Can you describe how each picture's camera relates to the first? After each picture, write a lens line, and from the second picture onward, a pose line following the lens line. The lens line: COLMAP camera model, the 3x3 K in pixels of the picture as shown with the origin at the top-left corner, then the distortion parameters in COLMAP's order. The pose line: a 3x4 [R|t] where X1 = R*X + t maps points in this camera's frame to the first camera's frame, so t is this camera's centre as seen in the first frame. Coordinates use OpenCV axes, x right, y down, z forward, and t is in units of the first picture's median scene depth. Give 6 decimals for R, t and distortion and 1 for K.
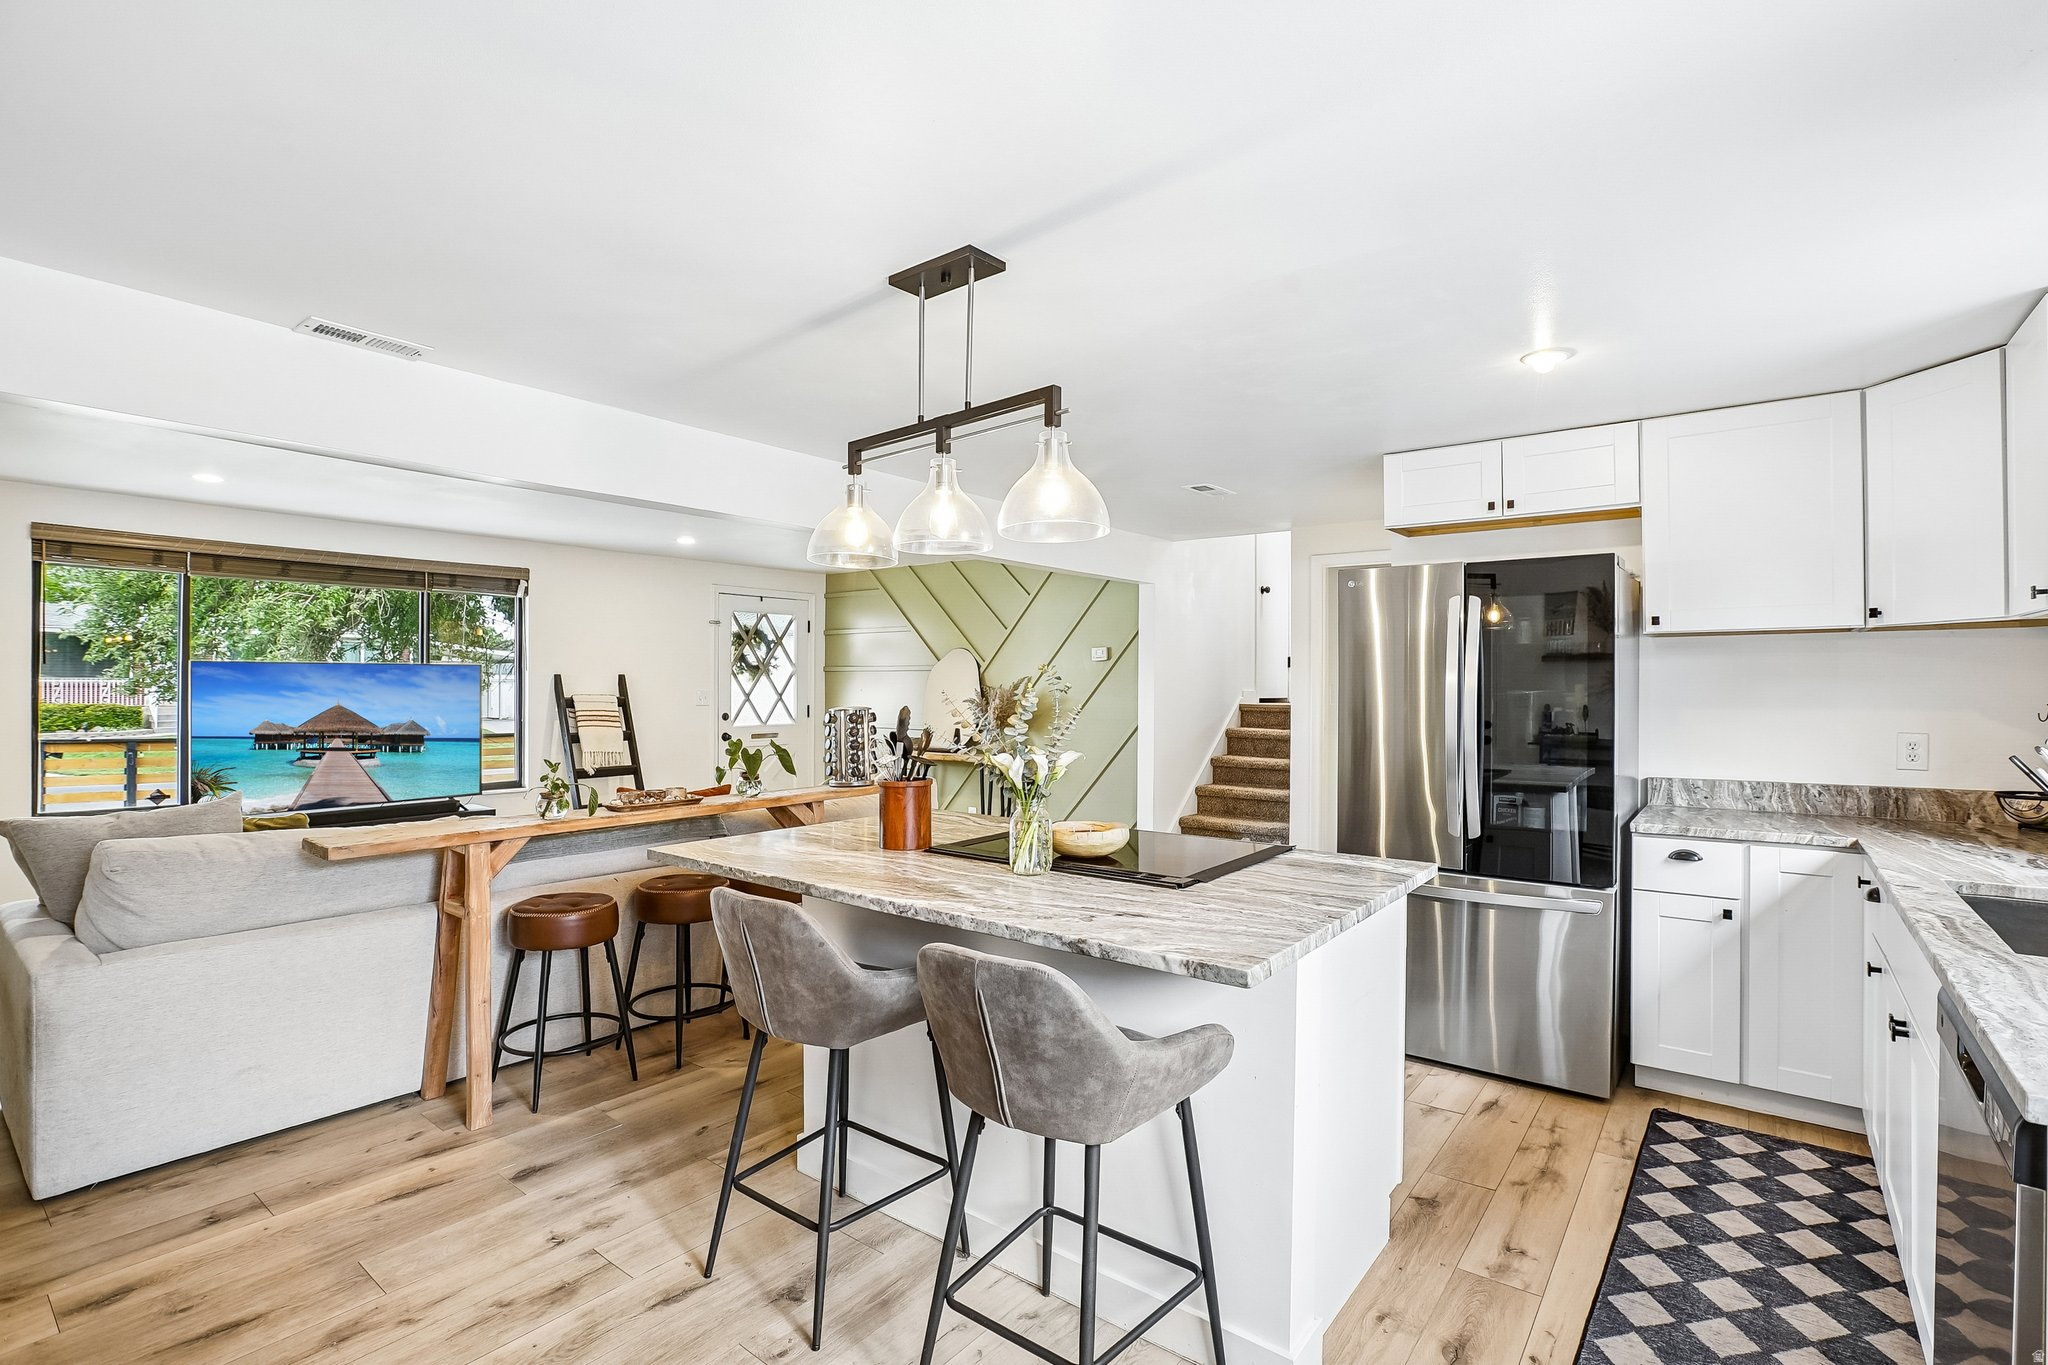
lens RADIAL K [[966.5, 0, 1024.0], [0, 966.5, 682.5], [0, 0, 1]] dist [-0.040217, 0.014178]
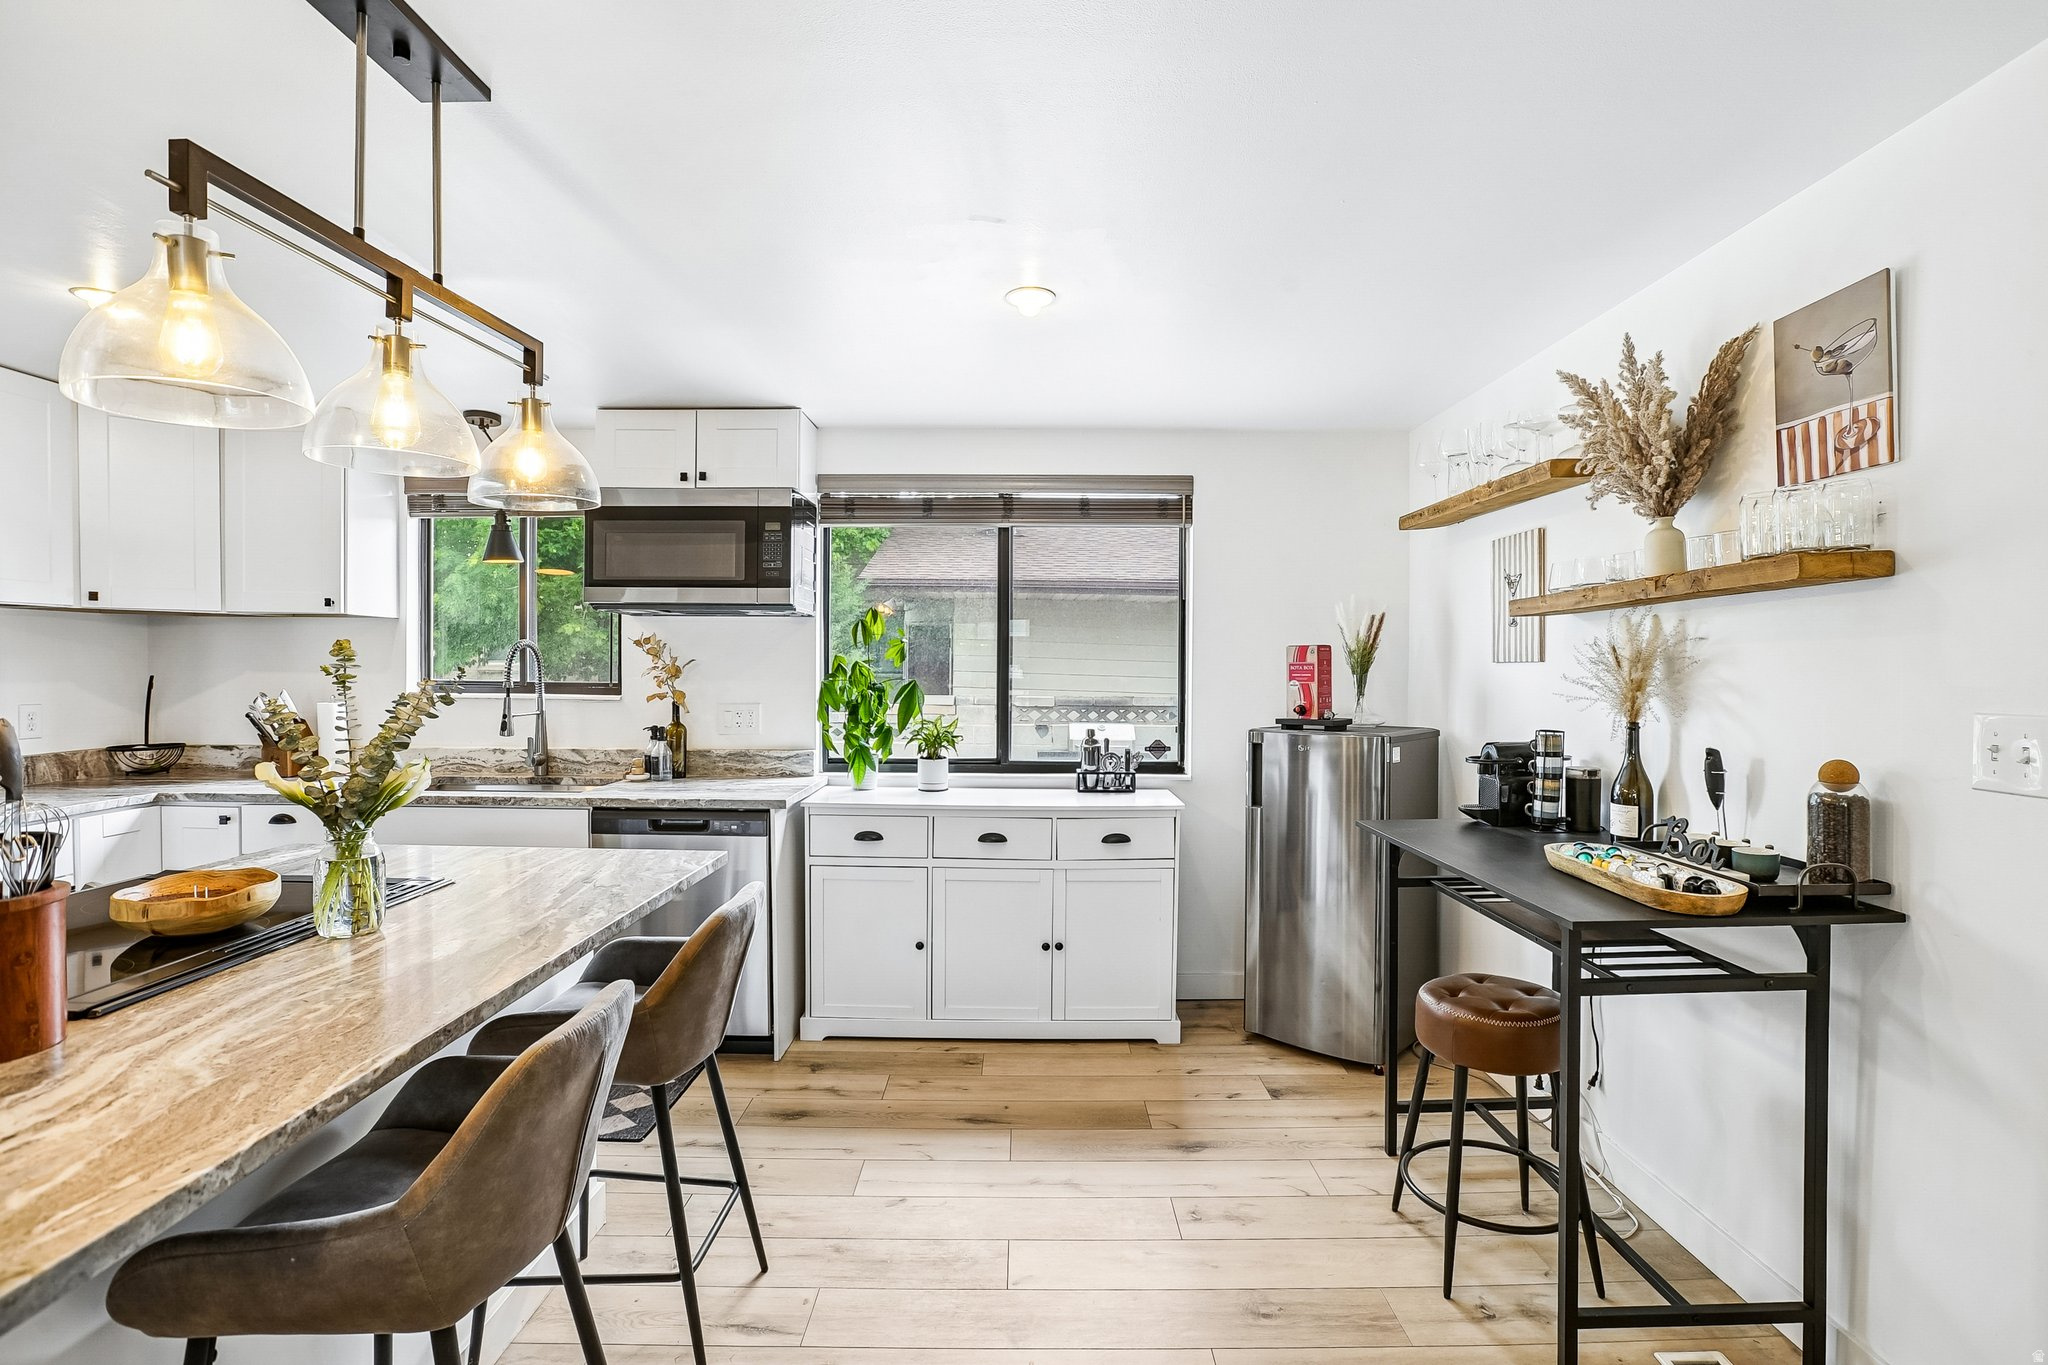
lens RADIAL K [[966.5, 0, 1024.0], [0, 966.5, 682.5], [0, 0, 1]] dist [-0.040217, 0.014178]
pose [[-0.614676, -0.023047, 0.788443, -0.301298], [-0.015062, 0.999734, 0.017481, -0.003728], [-0.788636, -0.001131, -0.614860, 0.374310]]
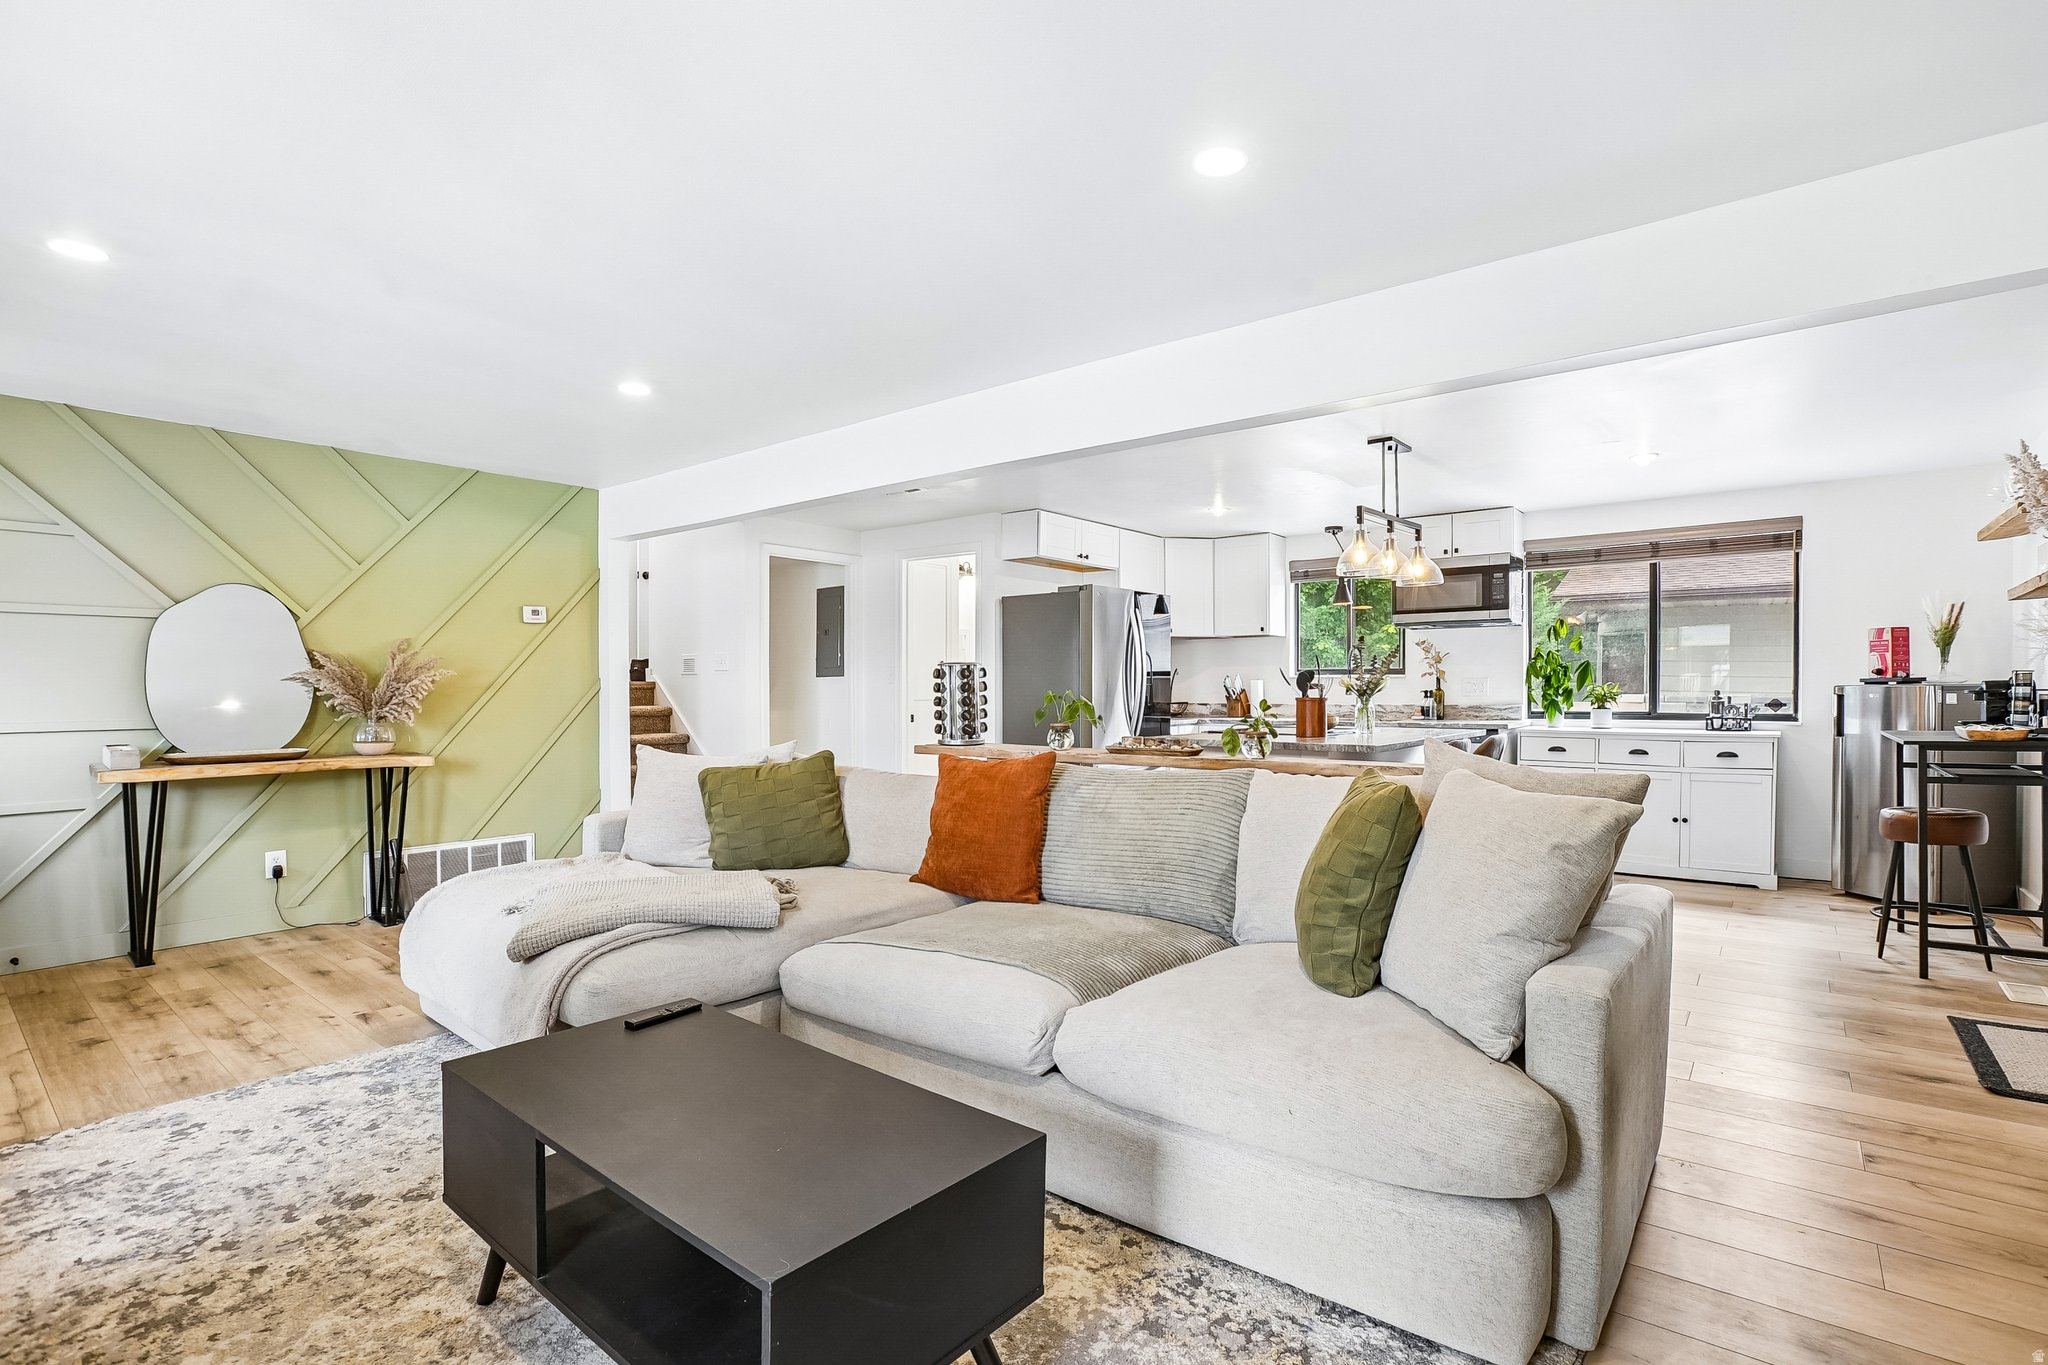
lens RADIAL K [[949.7, 0, 1048.6], [0, 949.7, 711.5], [0, 0, 1]] dist [-0.043223, 0.012075]
pose [[0.001385, -0.028811, 0.999584, -0.717149], [-0.000680, 0.999585, 0.028812, 0.028602], [-0.999999, -0.000720, 0.001364, 0.593977]]
